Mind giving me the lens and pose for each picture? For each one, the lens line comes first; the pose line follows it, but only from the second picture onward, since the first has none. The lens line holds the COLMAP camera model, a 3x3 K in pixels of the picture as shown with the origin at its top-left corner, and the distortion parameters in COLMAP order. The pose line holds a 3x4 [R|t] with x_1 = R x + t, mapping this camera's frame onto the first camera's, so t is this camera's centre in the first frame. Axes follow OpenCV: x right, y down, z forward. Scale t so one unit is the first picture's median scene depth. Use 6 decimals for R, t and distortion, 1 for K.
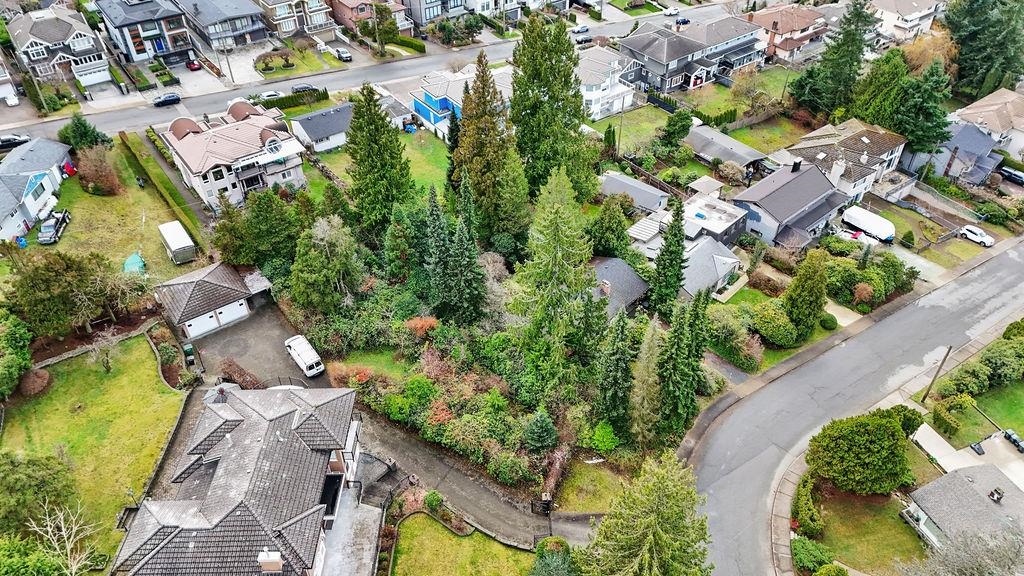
lens RADIAL K [[749.4, 0, 514.8], [0, 749.4, 289.4], [0, 0, 1]] dist [0.077616, -0.074041]
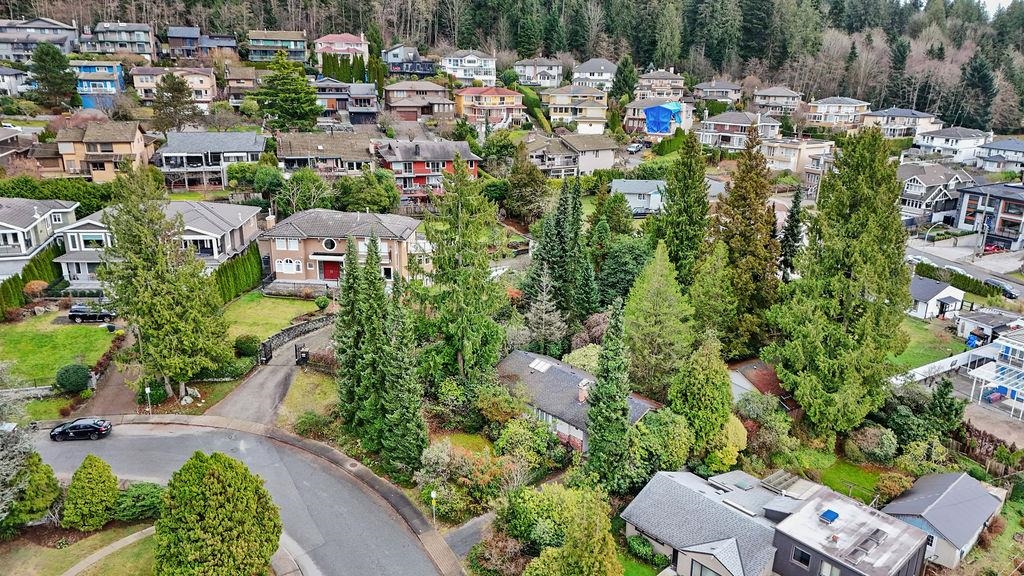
lens RADIAL K [[749.4, 0, 514.6], [0, 749.4, 292.9], [0, 0, 1]] dist [0.077616, -0.074041]
pose [[-0.083819, 0.318787, -0.944113, 0.677749], [-0.658307, 0.693544, 0.292625, -0.207182], [0.748069, 0.646043, 0.151728, 0.649212]]
